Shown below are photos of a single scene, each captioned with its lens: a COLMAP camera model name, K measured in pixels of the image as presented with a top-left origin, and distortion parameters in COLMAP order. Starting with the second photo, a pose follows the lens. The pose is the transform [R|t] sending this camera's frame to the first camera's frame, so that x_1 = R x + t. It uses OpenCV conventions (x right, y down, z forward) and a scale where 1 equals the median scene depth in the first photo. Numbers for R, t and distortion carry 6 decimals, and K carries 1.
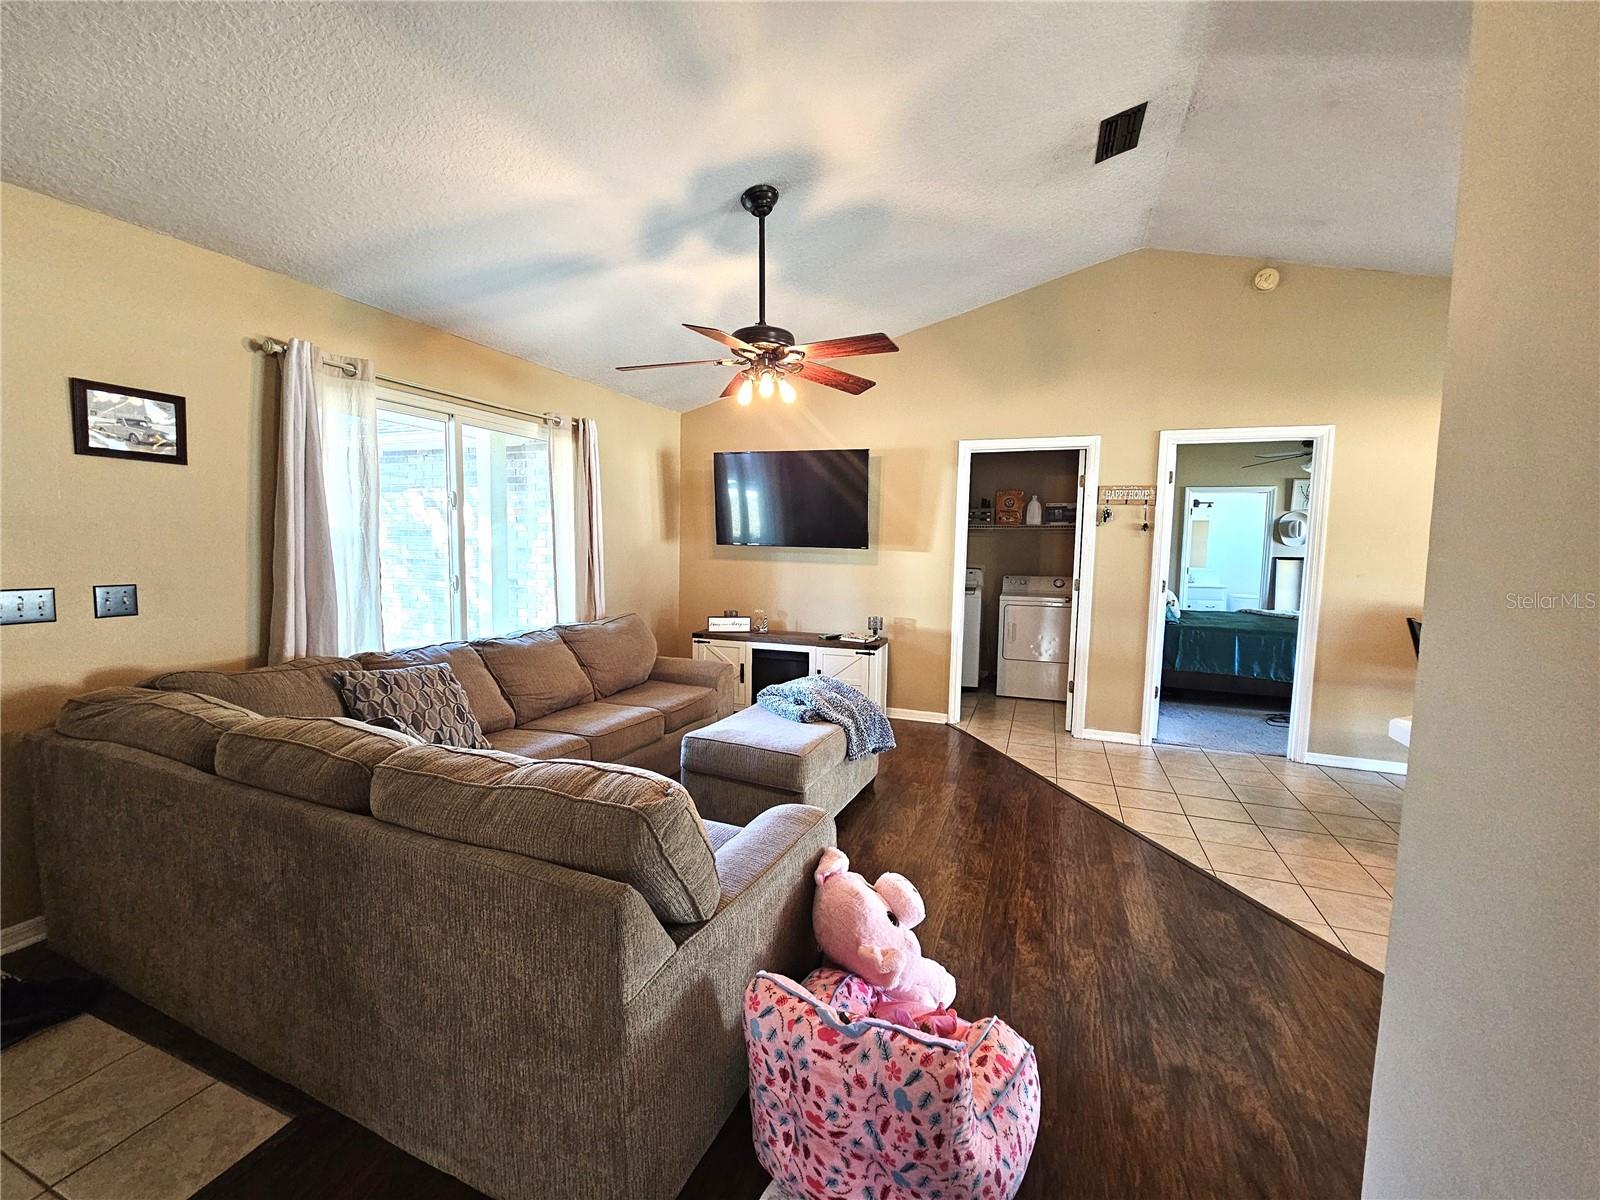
lens RADIAL K [[651.5, 0, 795.7], [0, 651.5, 596.4], [0, 0, 1]] dist [-0.001951, -0.000027]
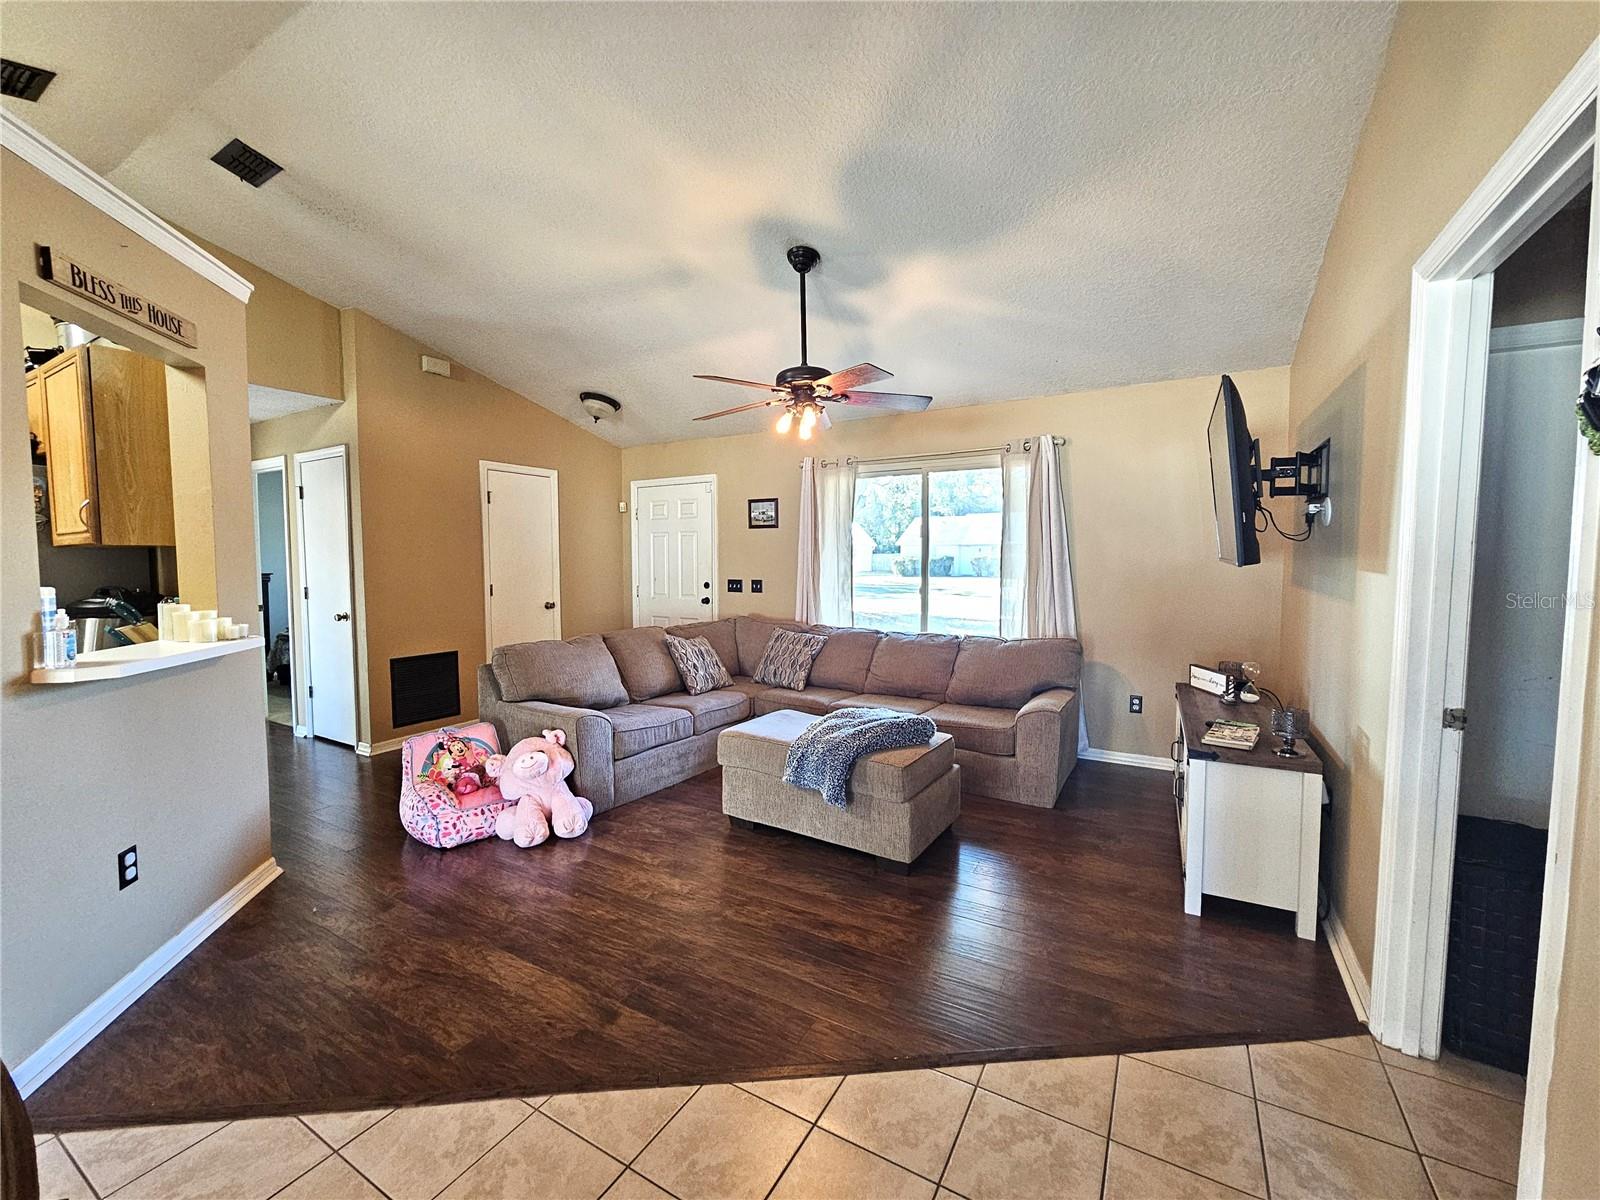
lens RADIAL K [[651.5, 0, 795.7], [0, 651.5, 596.4], [0, 0, 1]] dist [-0.001951, -0.000027]
pose [[-0.148201, 0.044110, -0.987973, 0.713212], [-0.082161, 0.995002, 0.056749, -0.054776], [0.985538, 0.089583, -0.143836, 0.779638]]
